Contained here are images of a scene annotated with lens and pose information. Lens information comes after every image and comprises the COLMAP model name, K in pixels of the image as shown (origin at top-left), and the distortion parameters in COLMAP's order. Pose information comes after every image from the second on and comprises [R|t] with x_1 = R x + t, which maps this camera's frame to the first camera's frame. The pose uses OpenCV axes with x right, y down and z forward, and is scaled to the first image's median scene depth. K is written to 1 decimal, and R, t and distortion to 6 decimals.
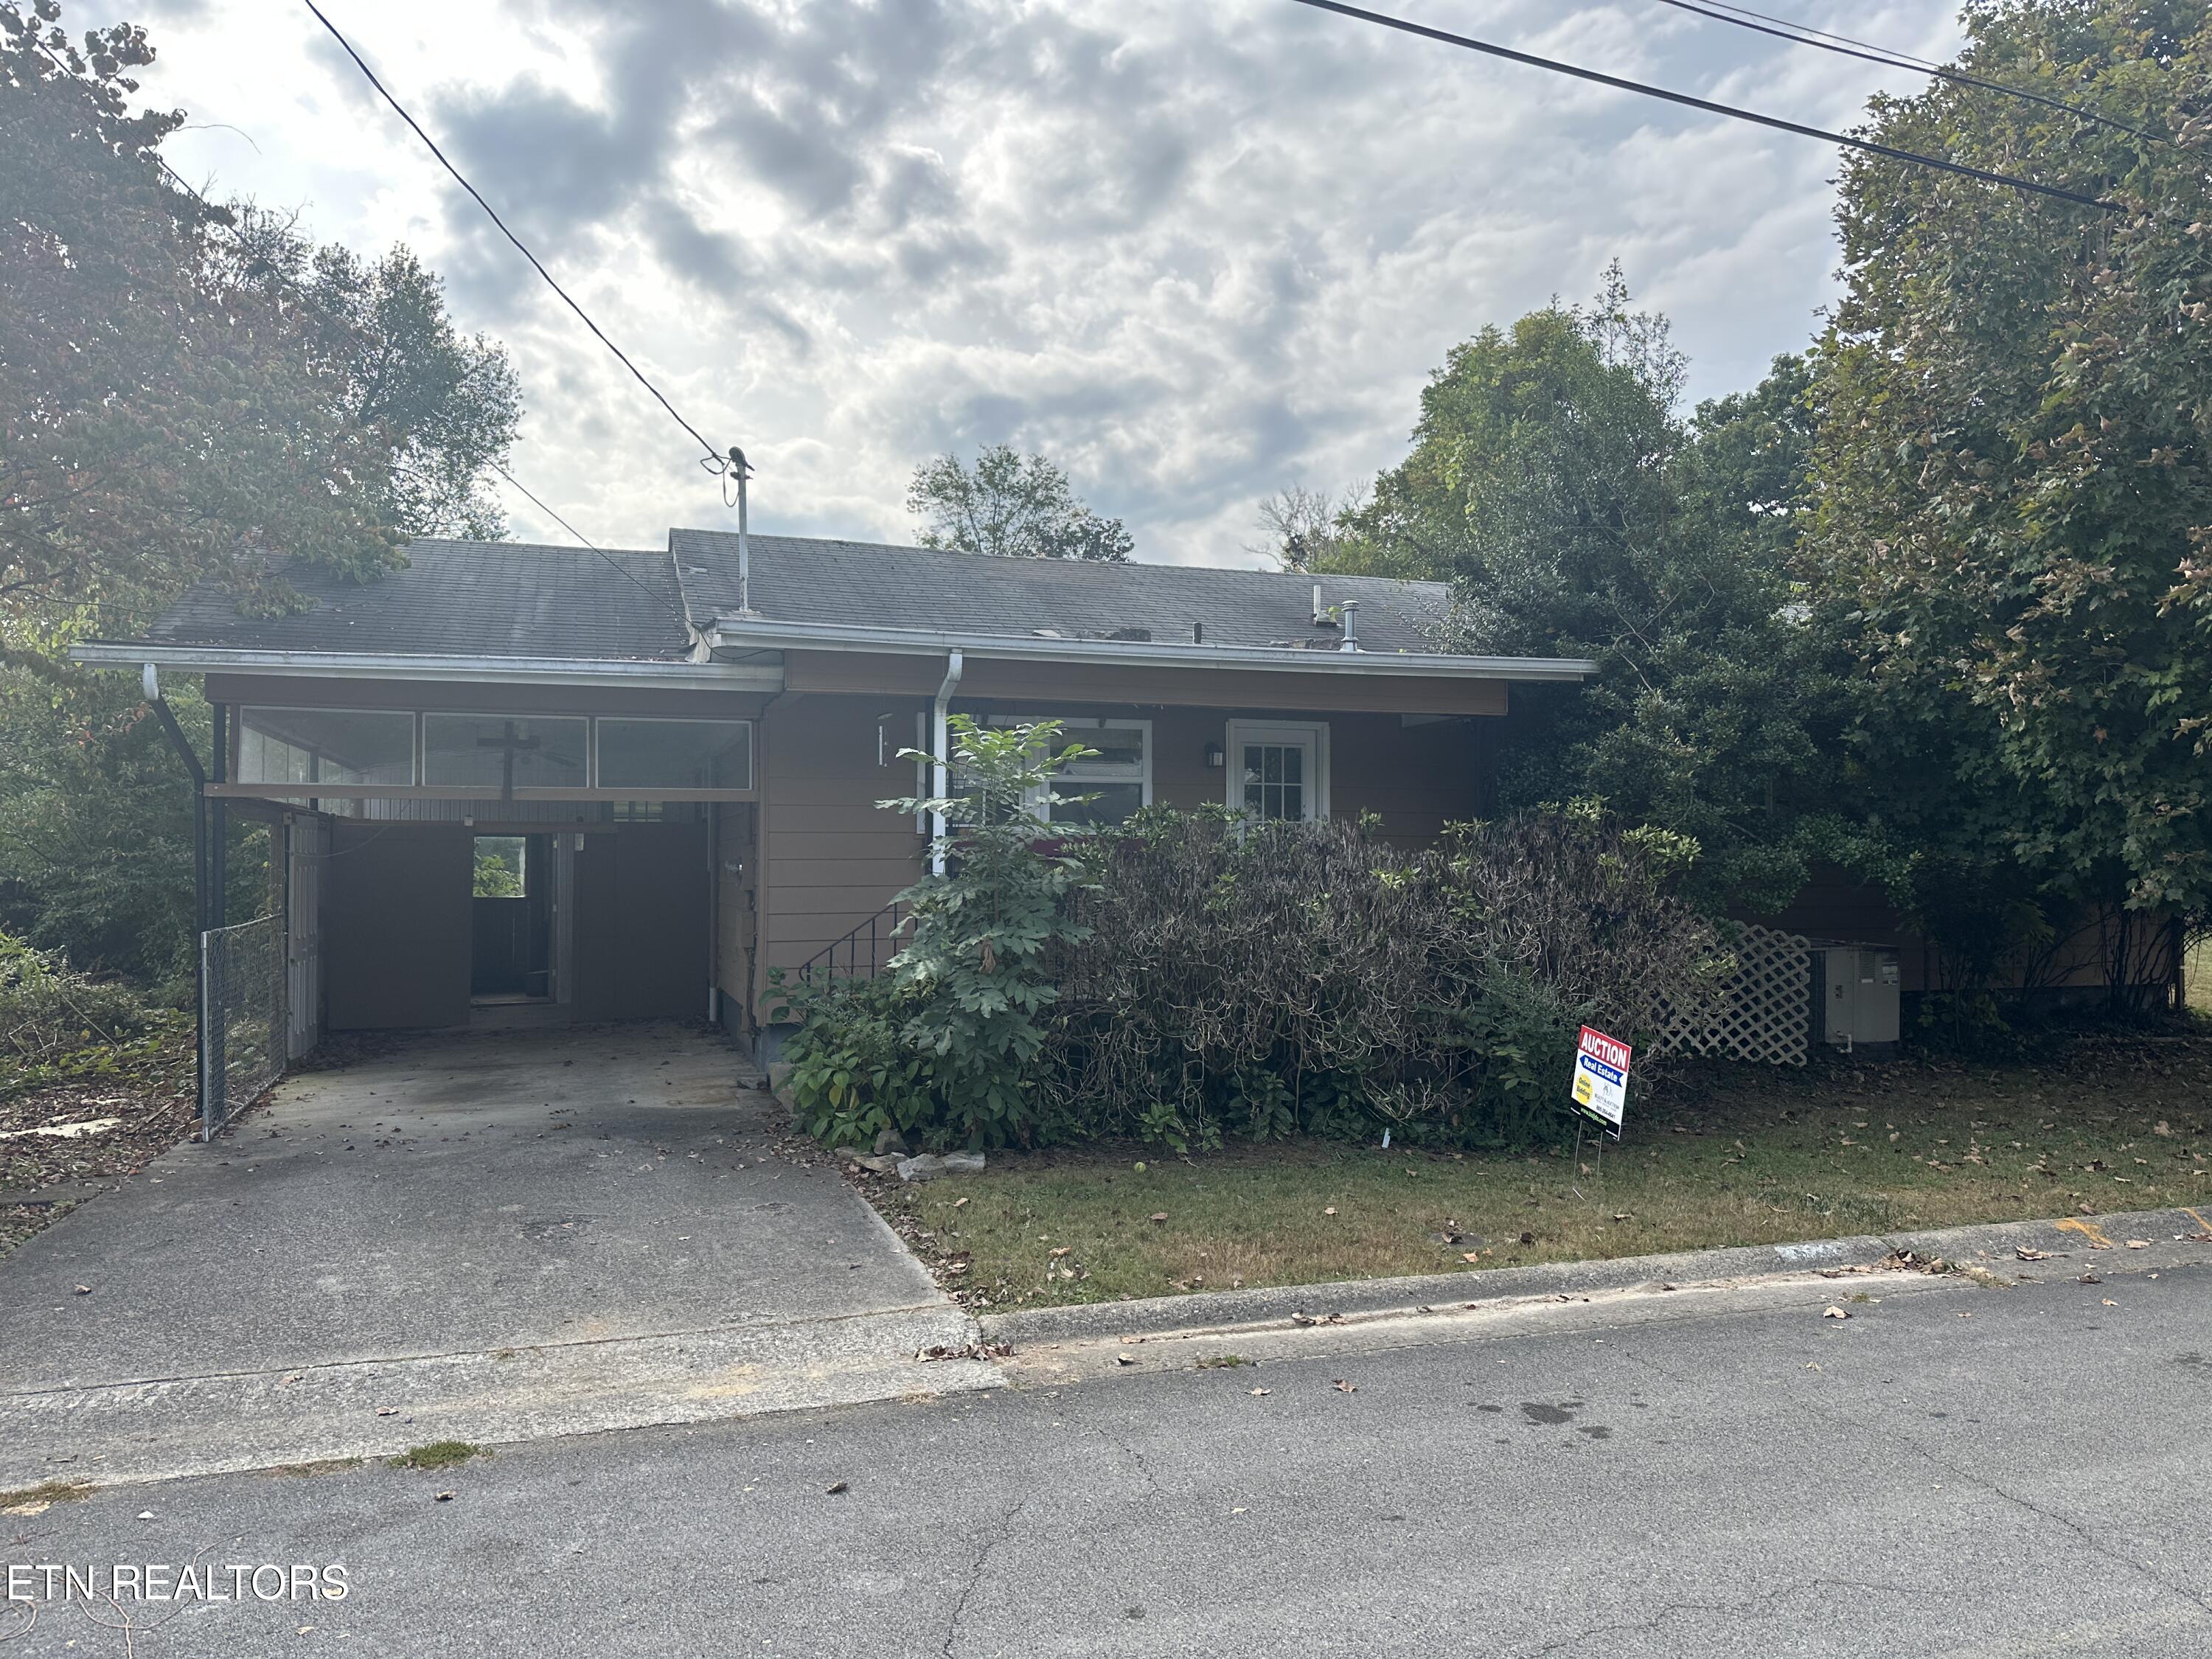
lens RADIAL K [[1548.2, 0, 1120.0], [0, 1548.2, 826.9], [0, 0, 1]] dist [0.045343, -0.049800]
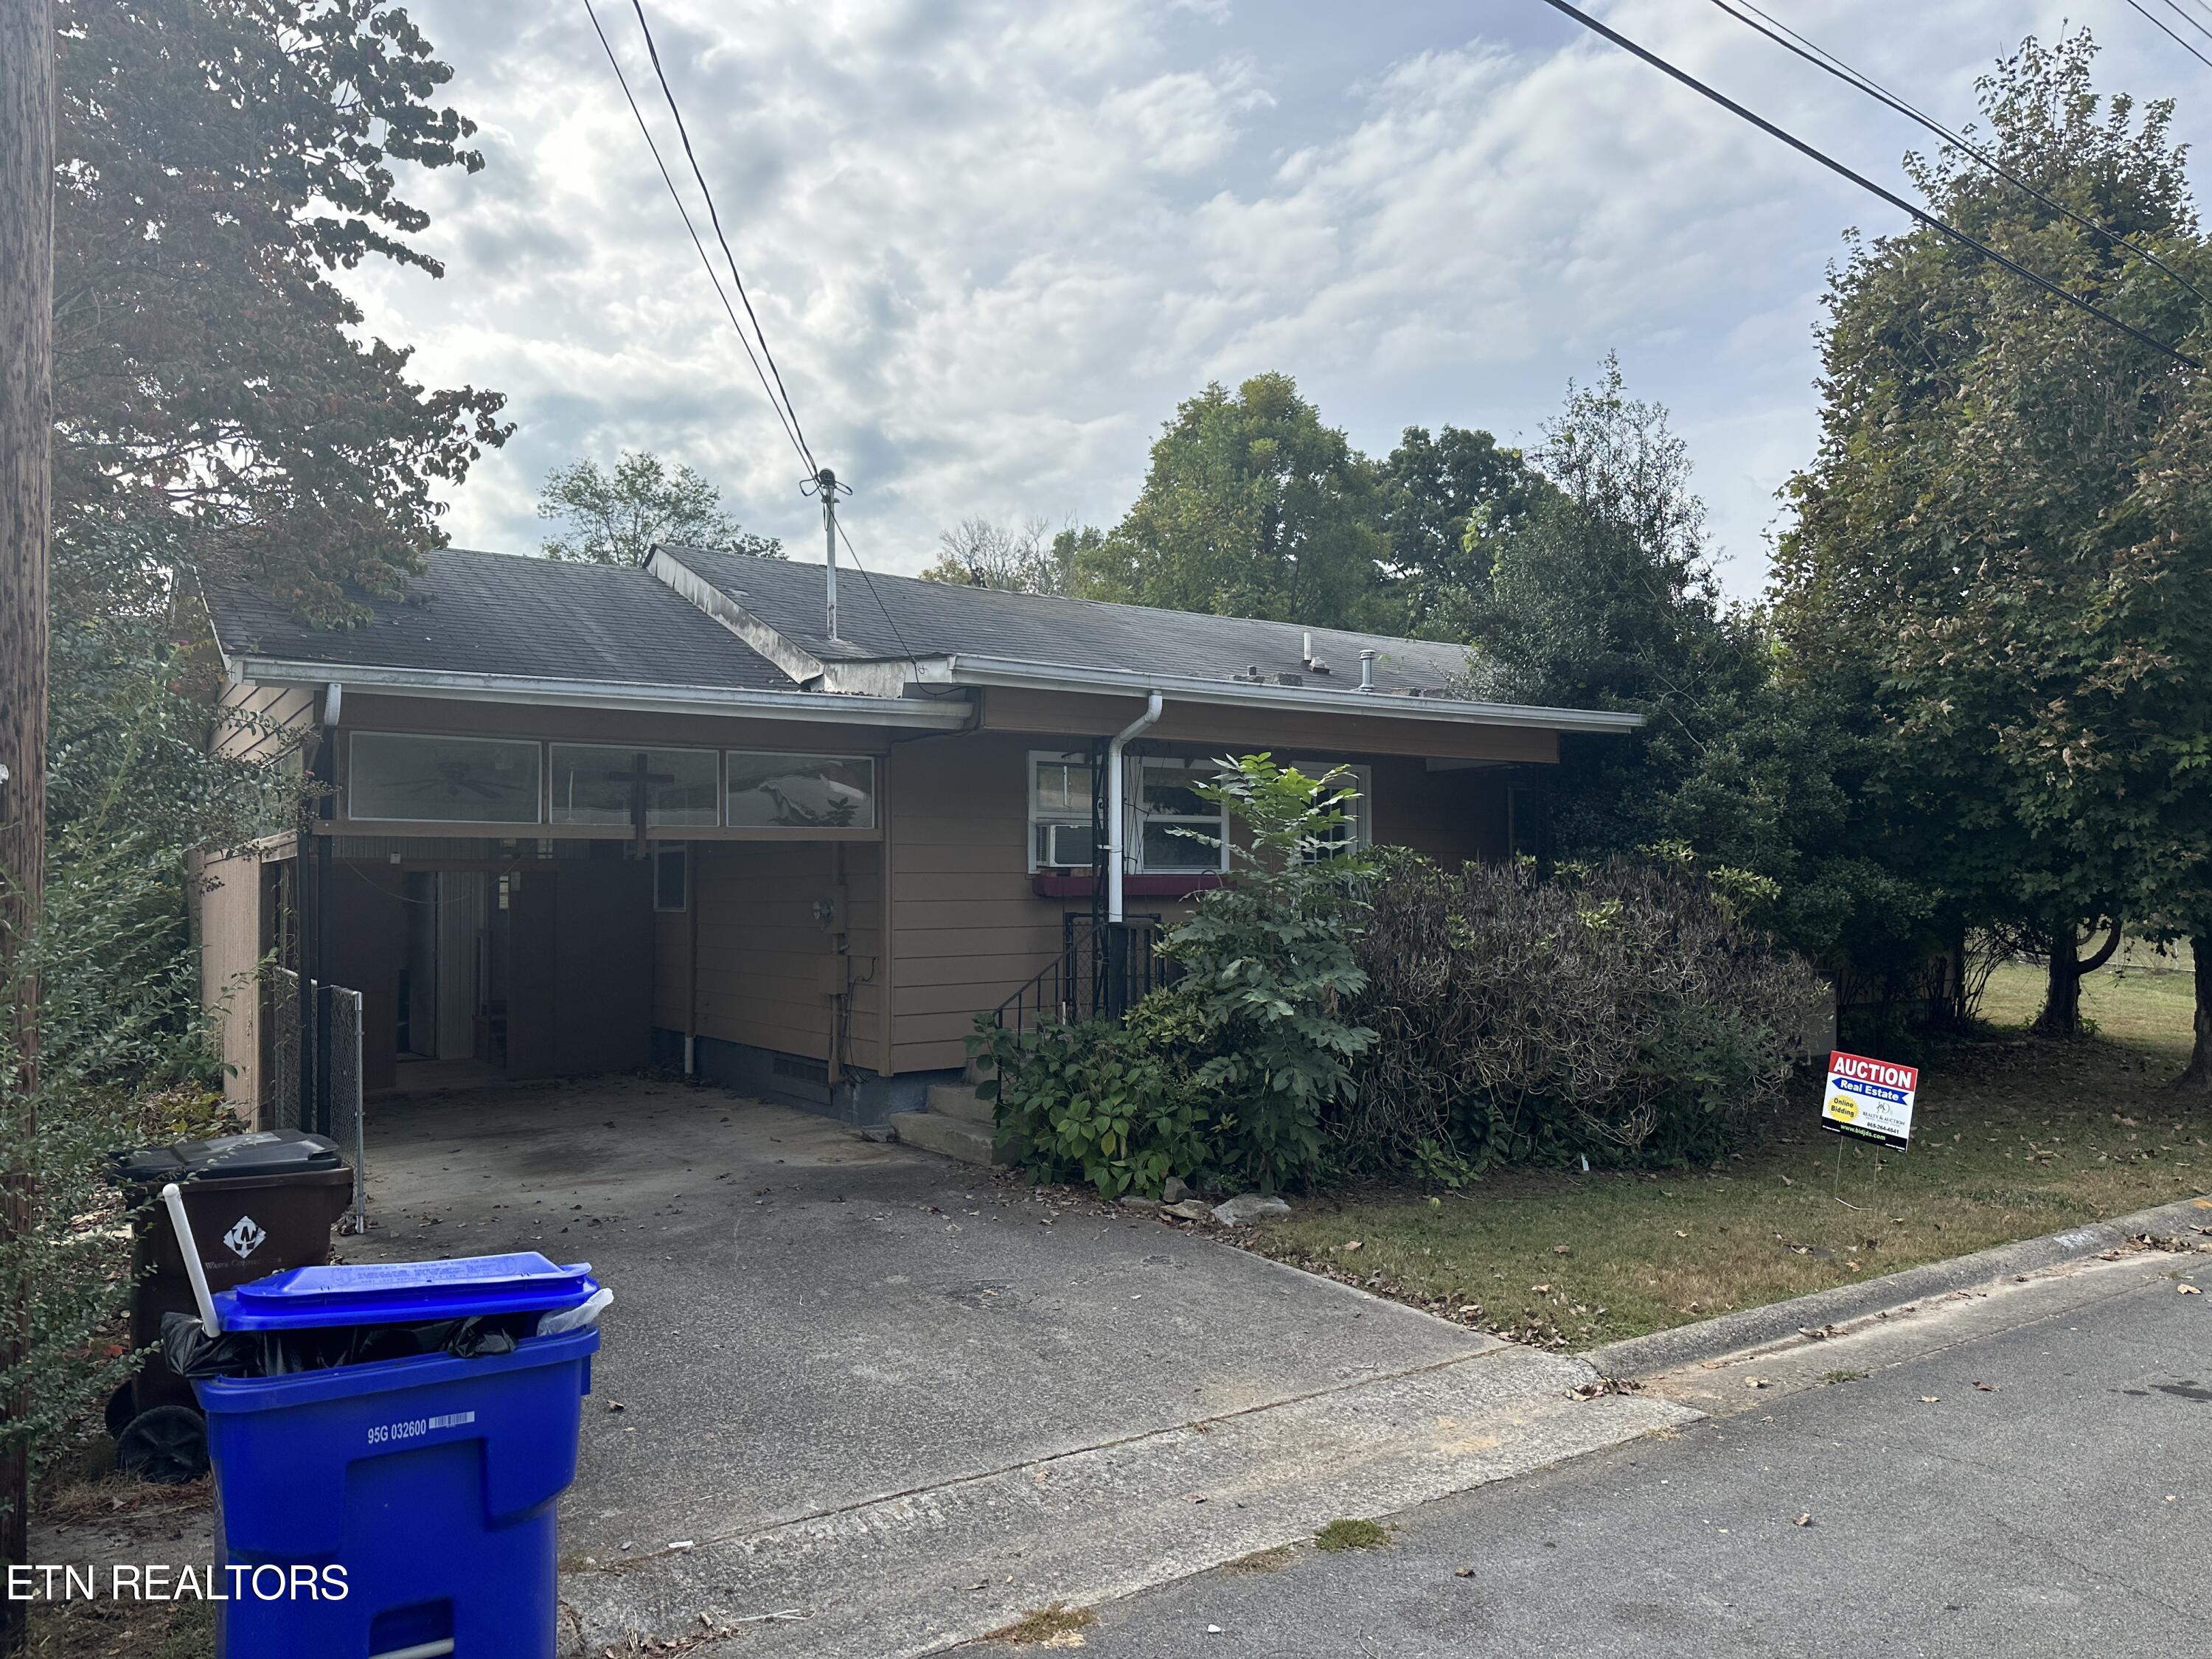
lens RADIAL K [[1548.2, 0, 1123.7], [0, 1548.2, 846.0], [0, 0, 1]] dist [0.045343, -0.049800]
pose [[0.964311, 0.002743, 0.264759, -0.401552], [-0.001394, 0.999985, -0.005285, -0.010053], [-0.264769, 0.004727, 0.964300, 0.048203]]
